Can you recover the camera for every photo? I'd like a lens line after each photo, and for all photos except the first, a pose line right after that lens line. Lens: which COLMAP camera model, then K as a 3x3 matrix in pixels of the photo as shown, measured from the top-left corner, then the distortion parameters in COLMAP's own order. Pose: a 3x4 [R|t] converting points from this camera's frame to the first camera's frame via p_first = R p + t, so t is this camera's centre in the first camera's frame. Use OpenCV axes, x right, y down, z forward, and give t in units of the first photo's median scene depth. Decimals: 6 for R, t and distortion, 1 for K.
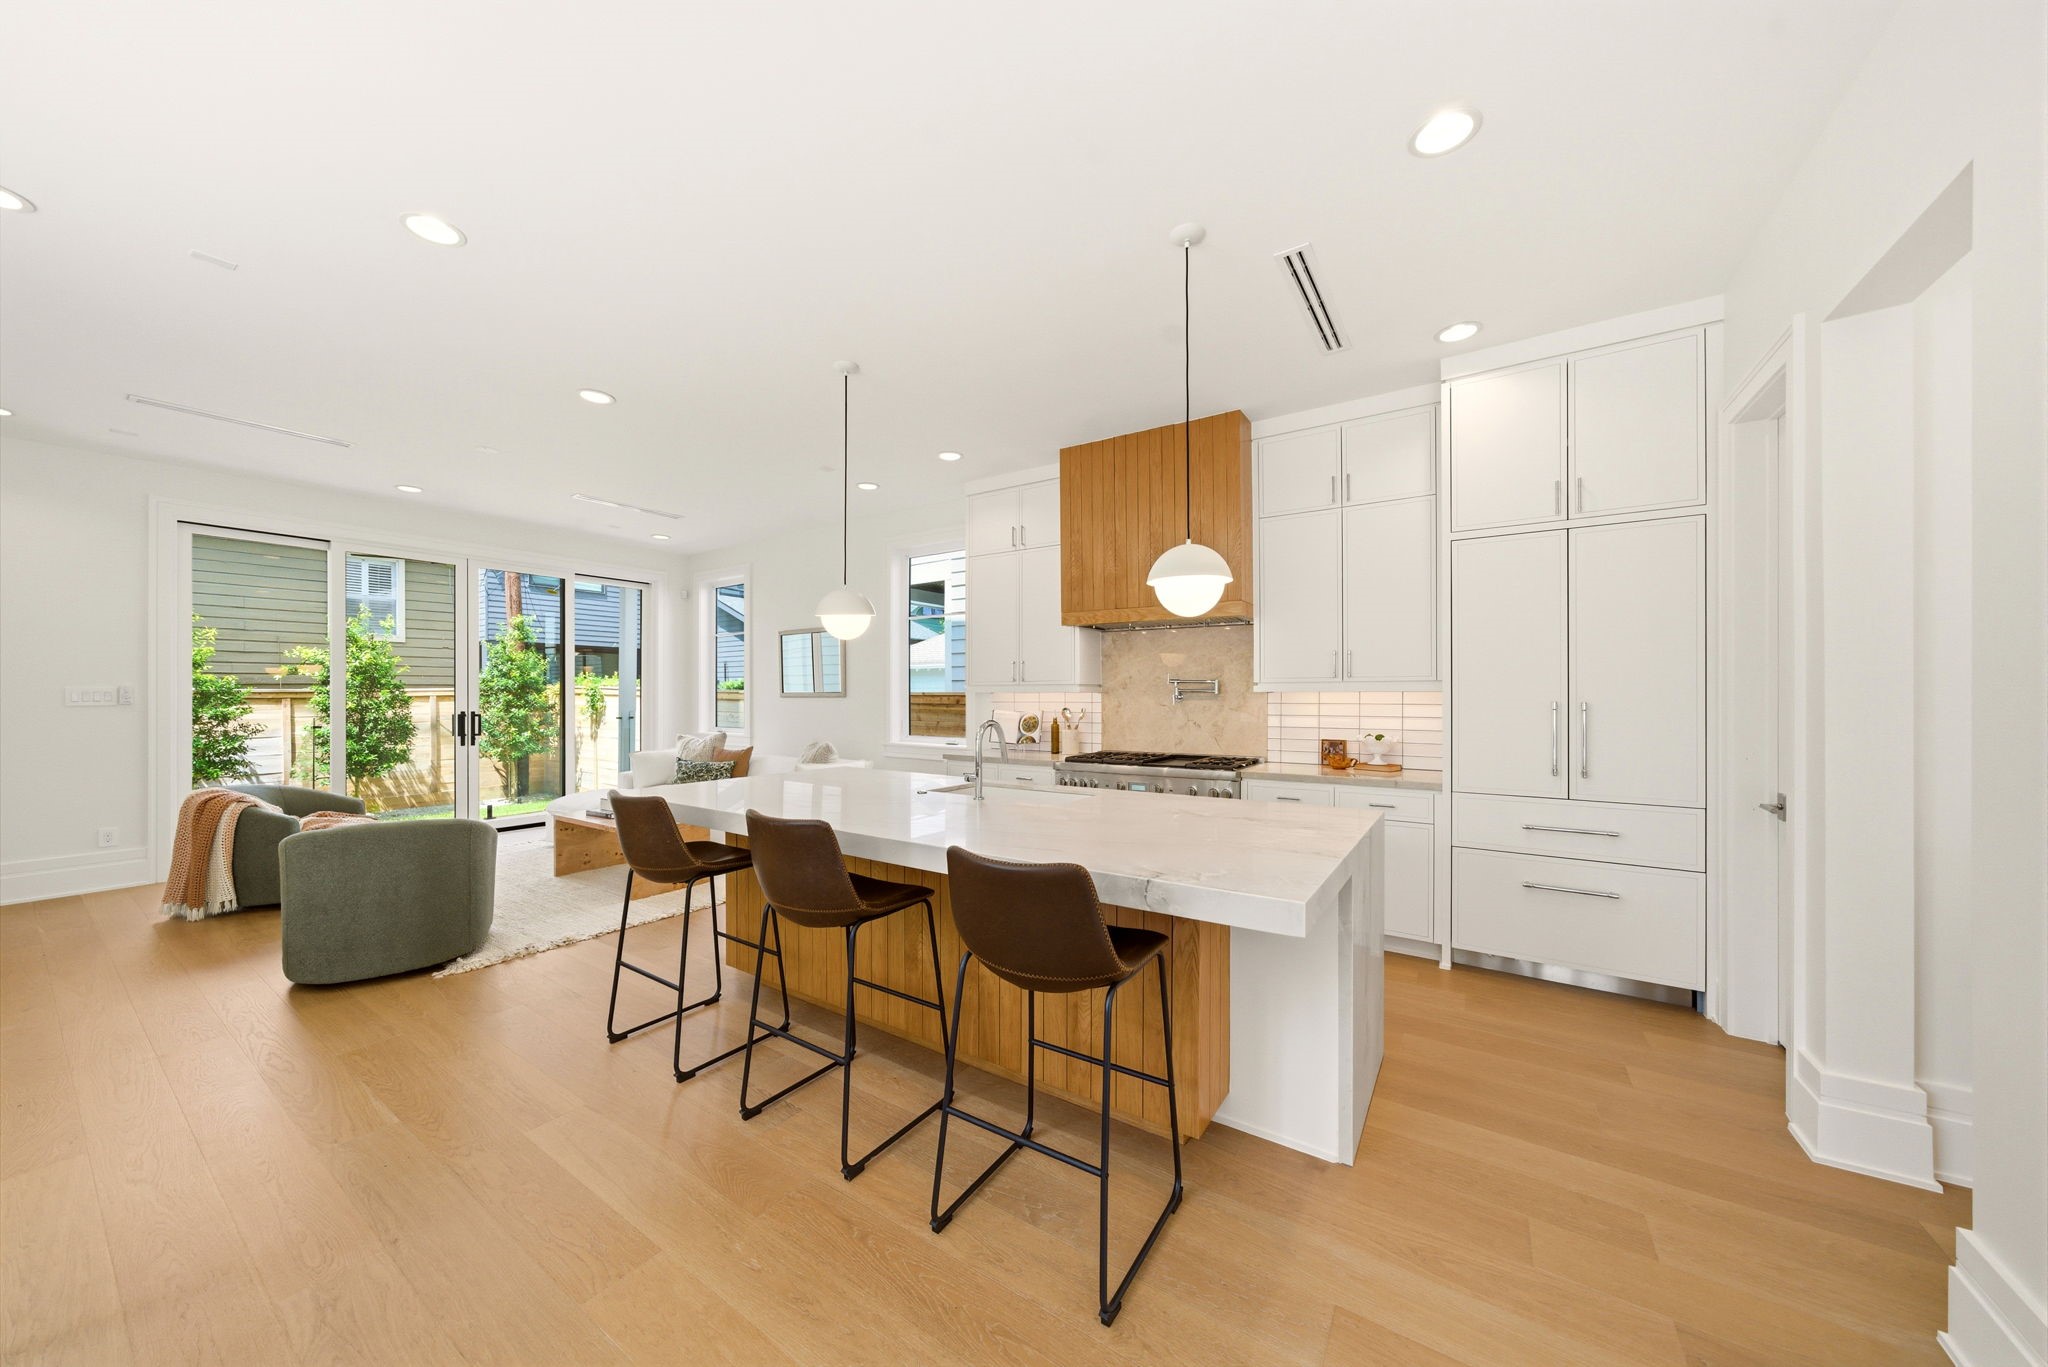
lens RADIAL K [[692.6, 0, 1021.2], [0, 692.6, 693.7], [0, 0, 1]] dist [-0.001335, 0.000079]
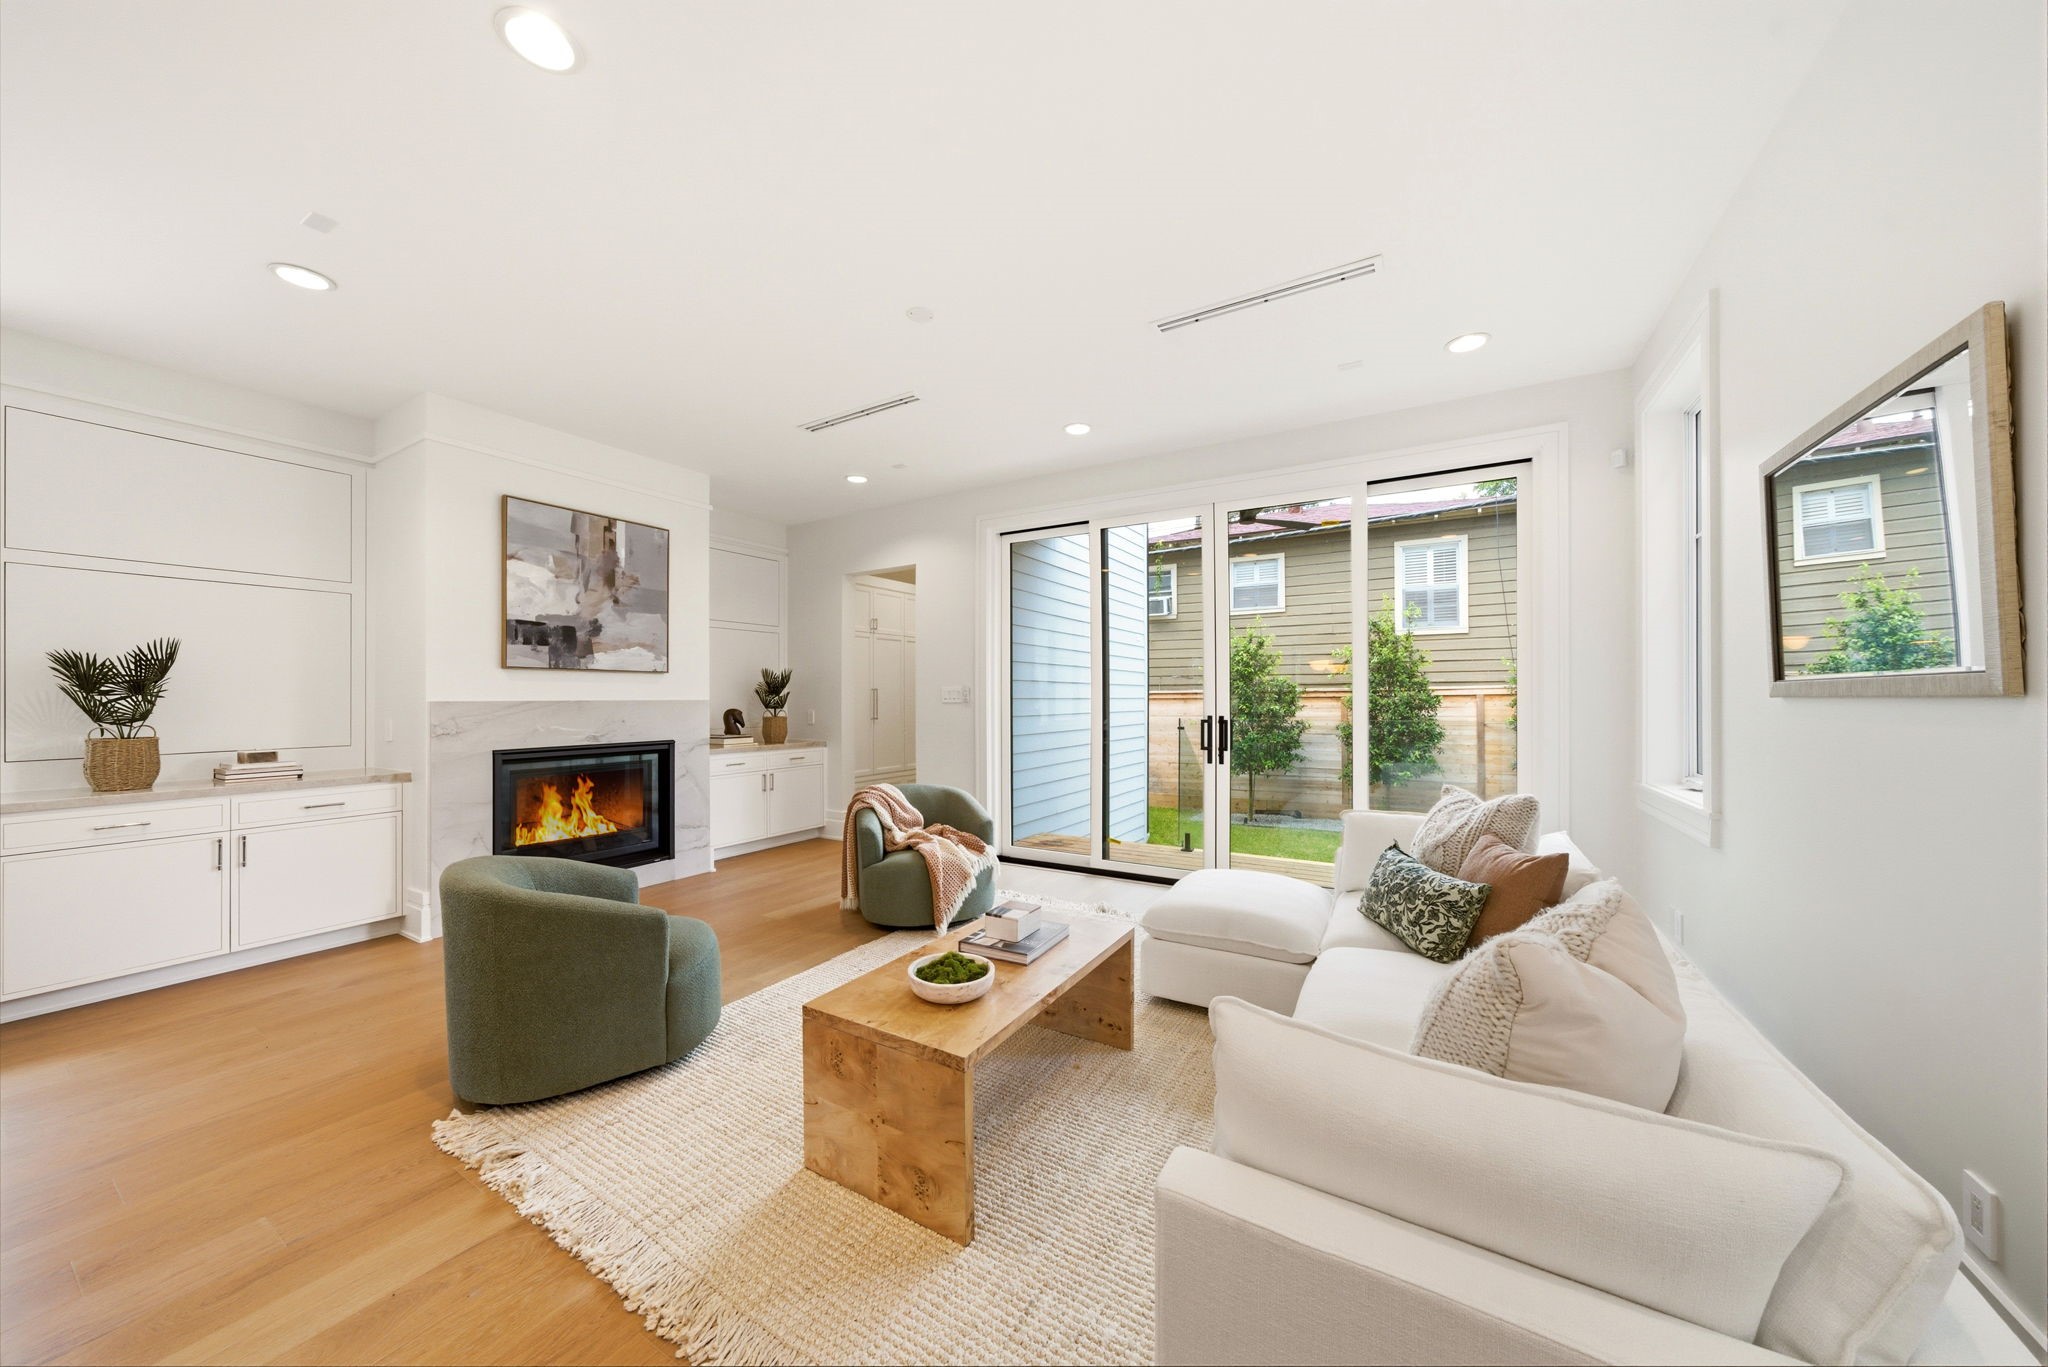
lens RADIAL K [[692.6, 0, 1021.2], [0, 692.6, 693.7], [0, 0, 1]] dist [-0.001335, 0.000079]
pose [[0.032699, -0.001511, -0.999464, -0.058494], [0.002583, 0.999996, -0.001427, 0.001941], [0.999462, -0.002535, 0.032702, 0.486389]]
